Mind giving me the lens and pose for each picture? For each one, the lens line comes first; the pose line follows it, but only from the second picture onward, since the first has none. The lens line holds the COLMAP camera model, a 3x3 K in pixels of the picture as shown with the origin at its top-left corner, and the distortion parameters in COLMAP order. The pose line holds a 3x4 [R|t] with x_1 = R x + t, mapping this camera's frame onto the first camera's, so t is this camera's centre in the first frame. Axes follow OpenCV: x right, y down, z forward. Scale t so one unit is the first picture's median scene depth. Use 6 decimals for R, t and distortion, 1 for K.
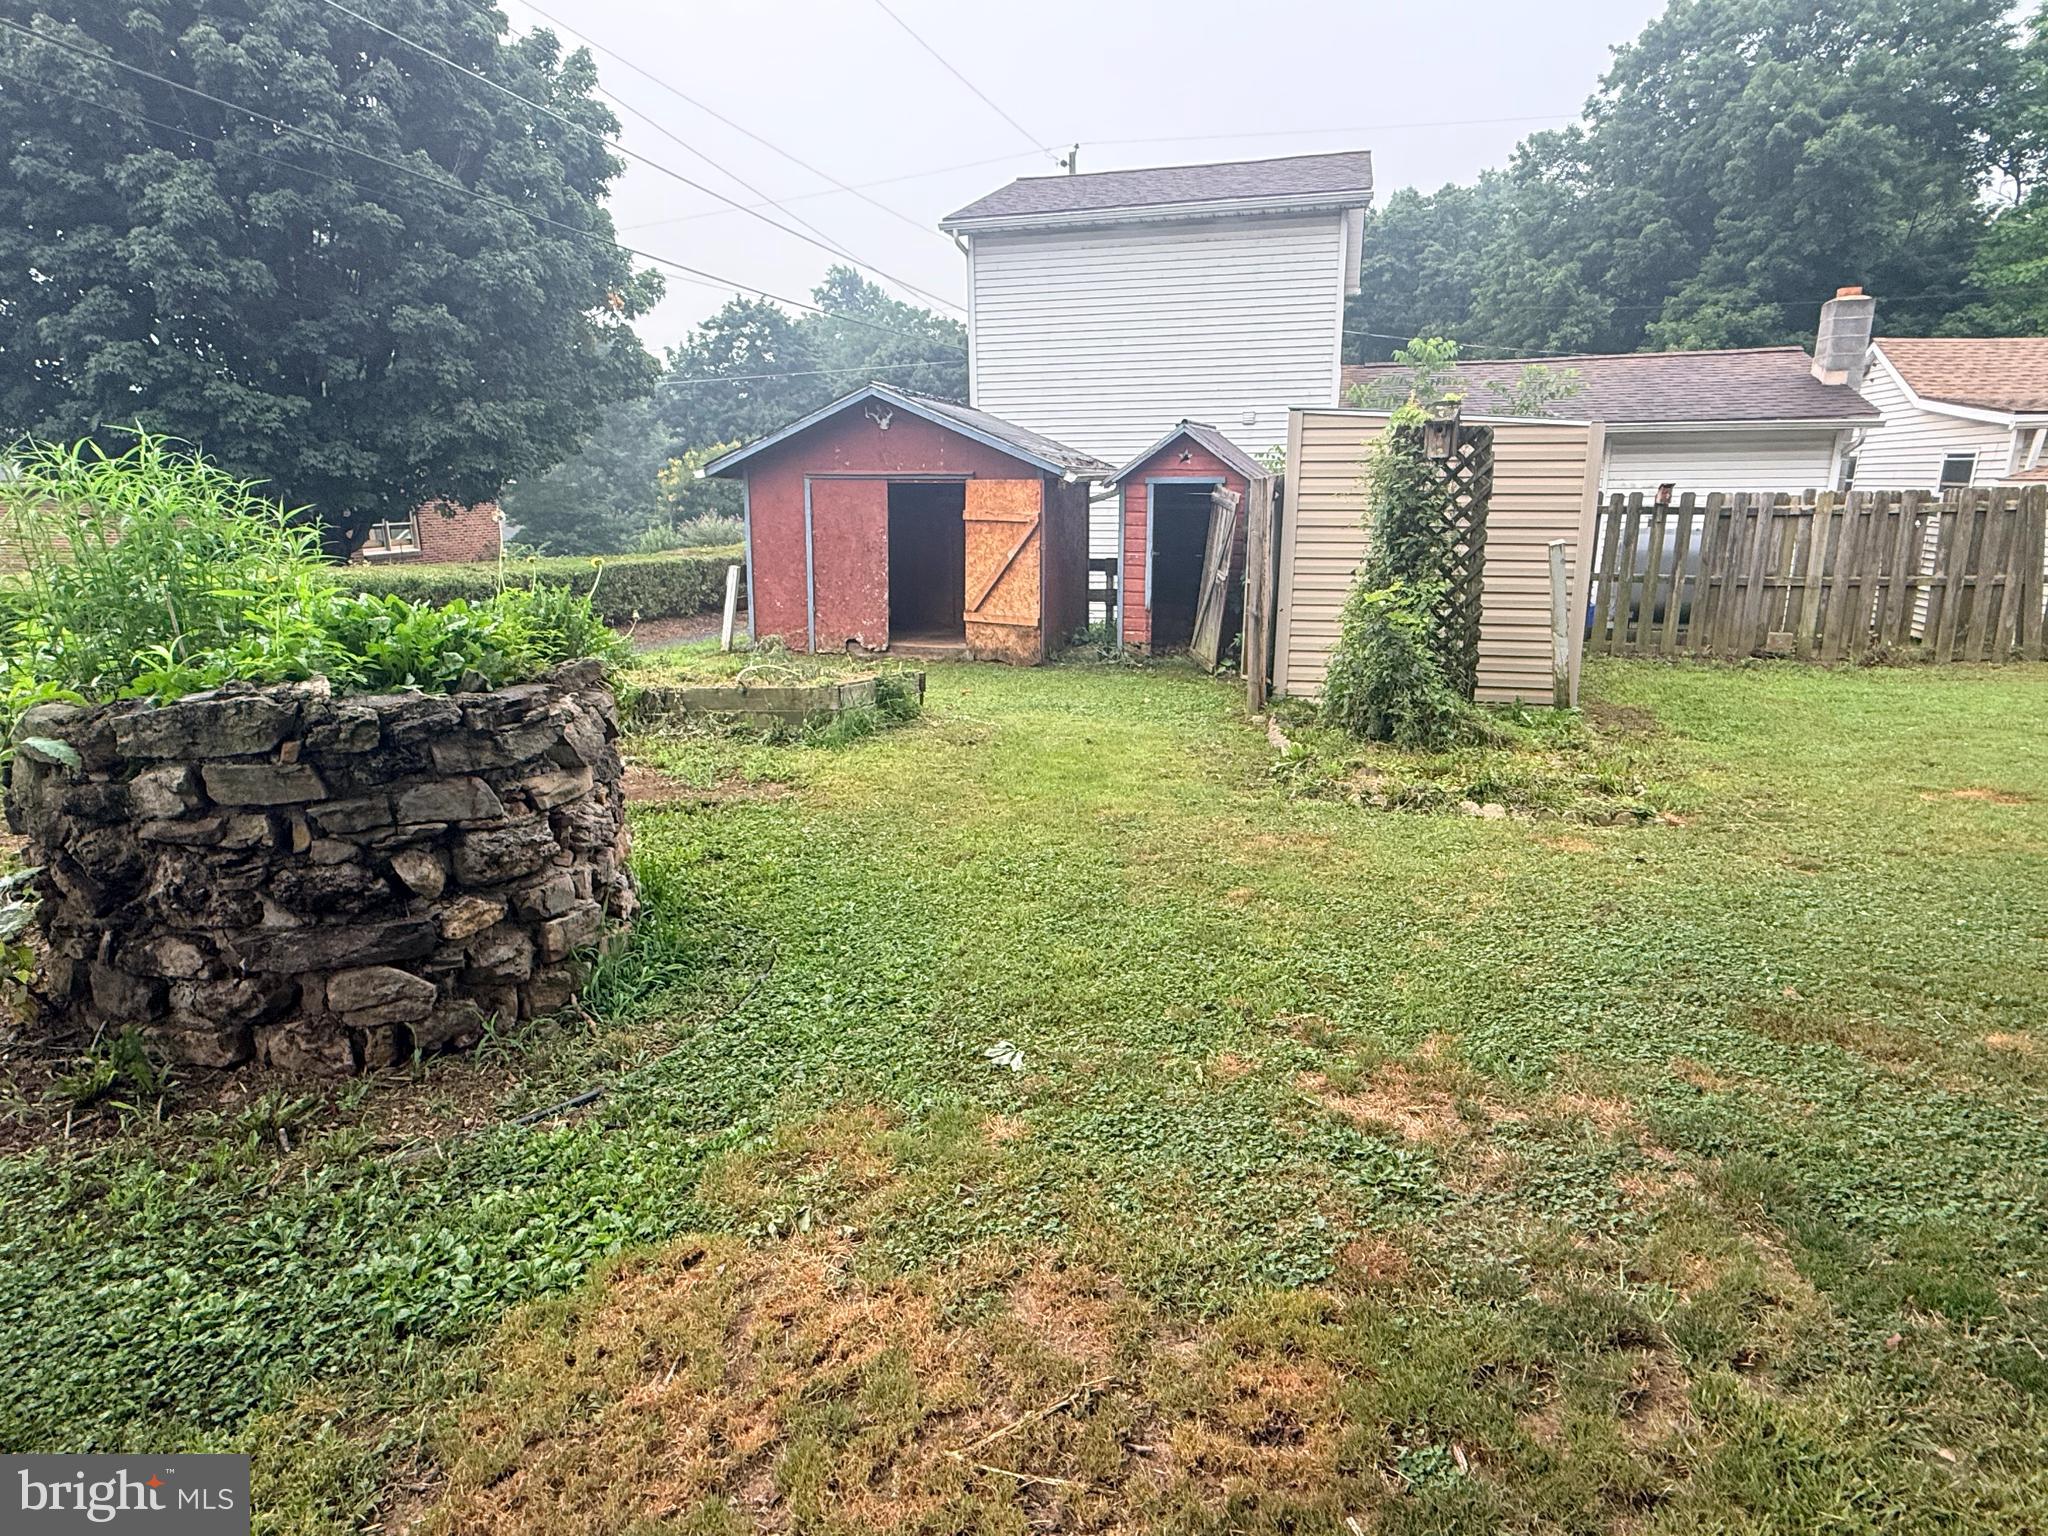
lens RADIAL K [[1123.1, 0, 1018.6], [0, 1123.1, 760.0], [0, 0, 1]] dist [-0.007534, 0.004147]
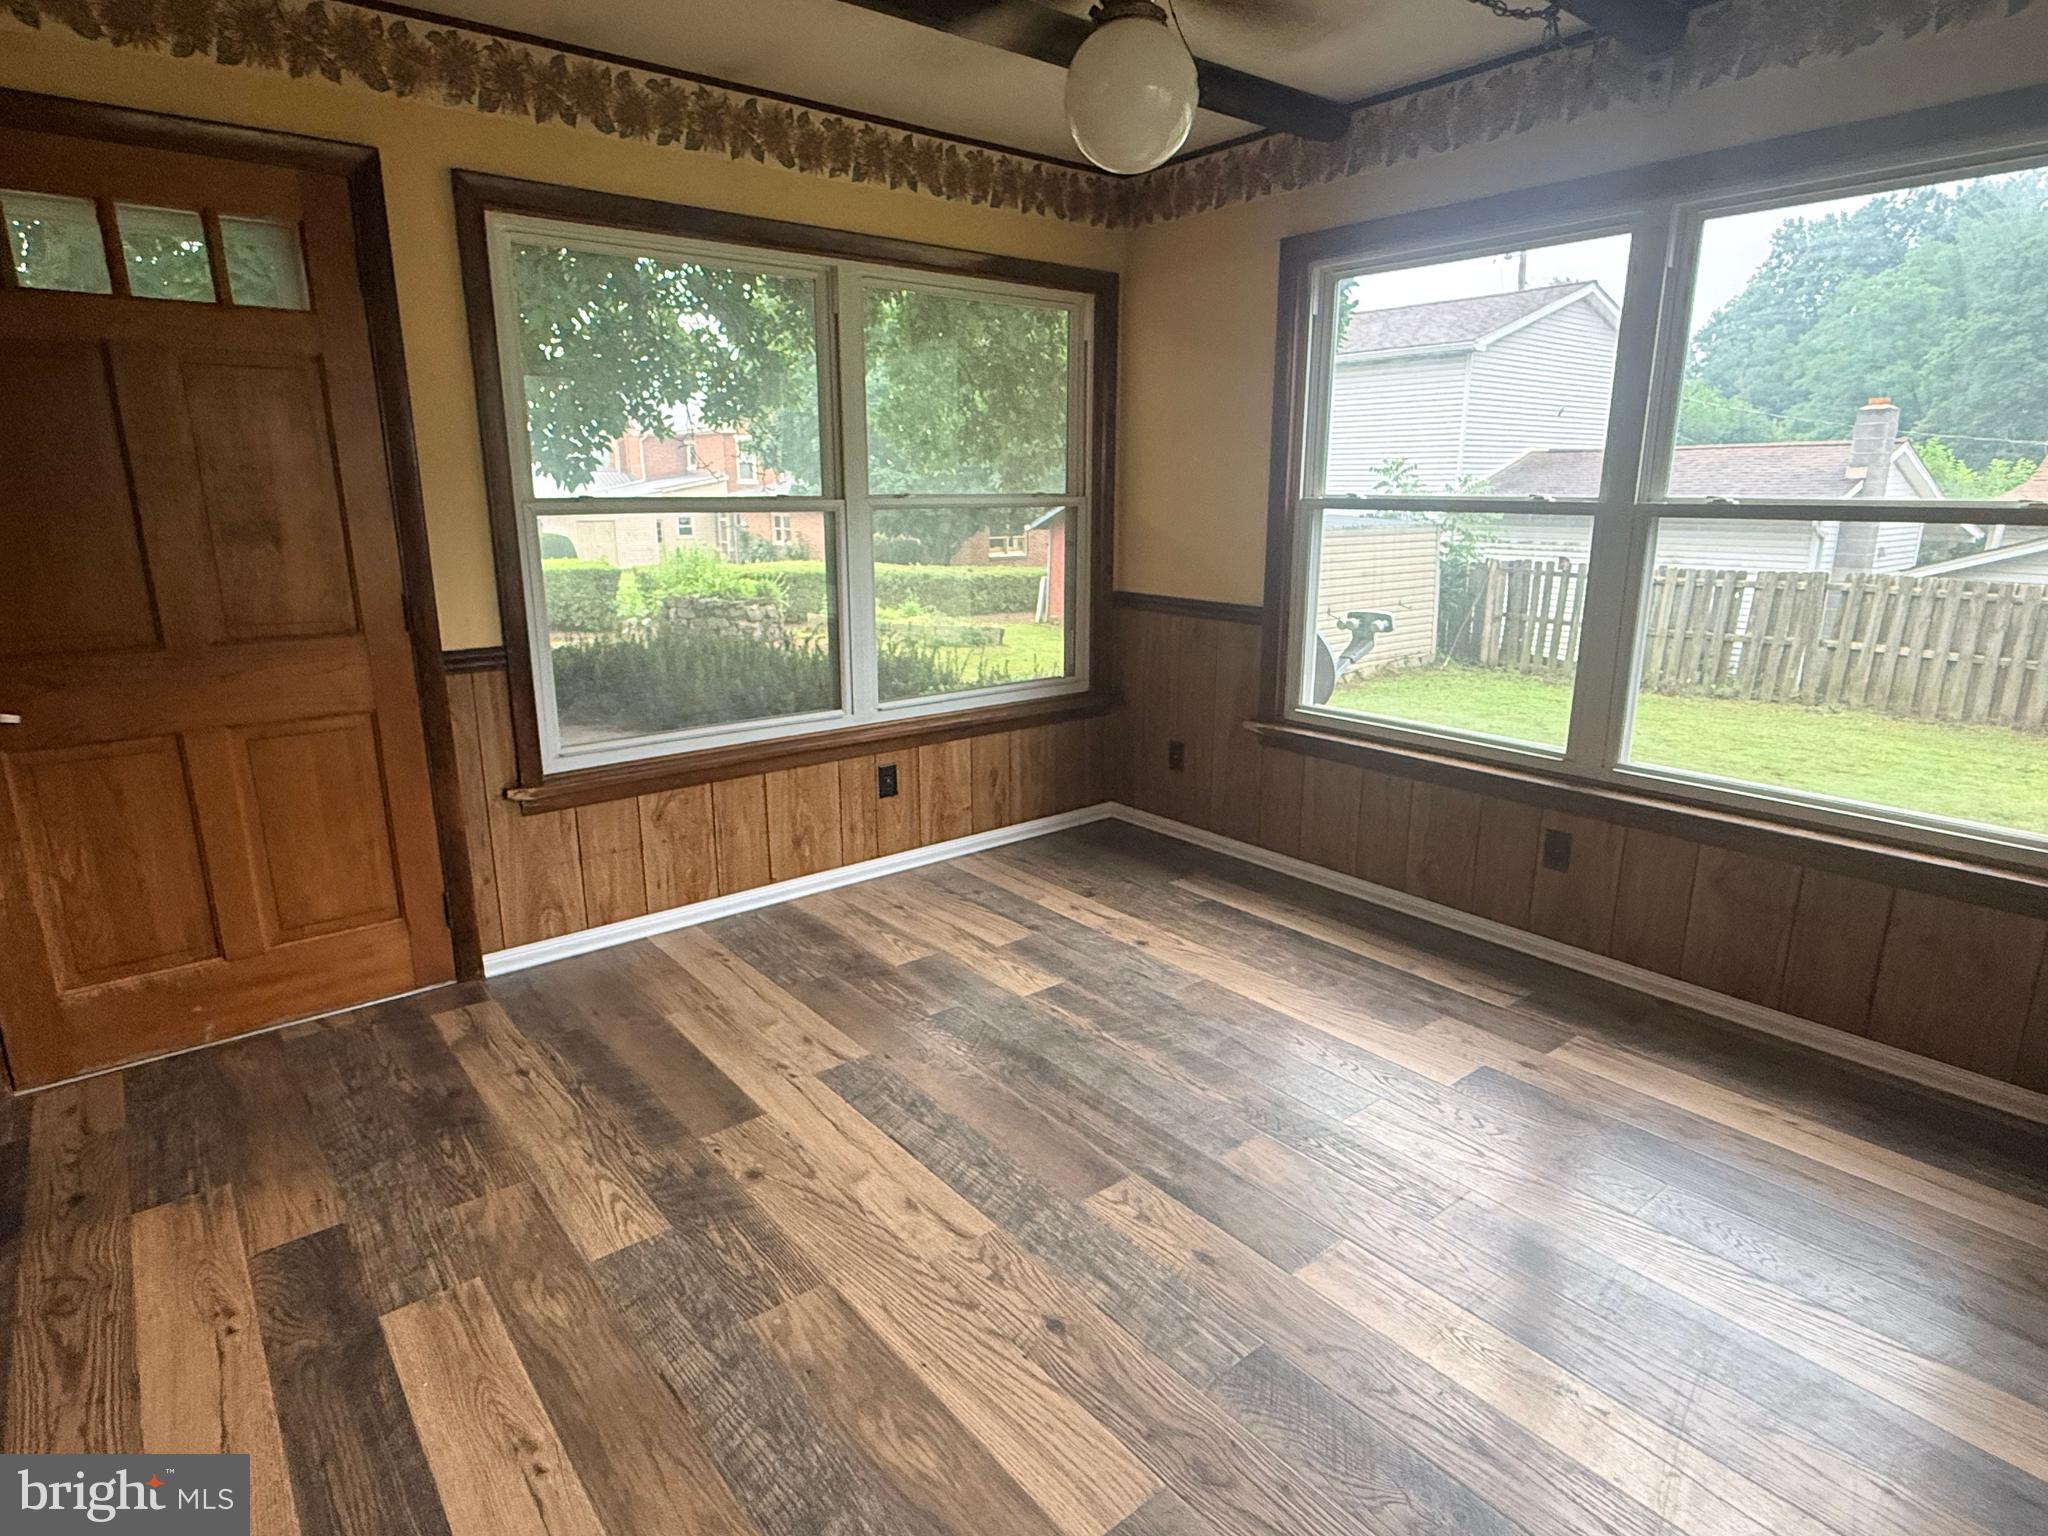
lens RADIAL K [[1123.1, 0, 1024.6], [0, 1123.1, 771.5], [0, 0, 1]] dist [-0.007534, 0.004147]
pose [[0.816050, 0.152250, -0.557568, 0.889227], [-0.151106, 0.987330, 0.048445, 0.063152], [0.557879, 0.044718, 0.828716, -0.590144]]
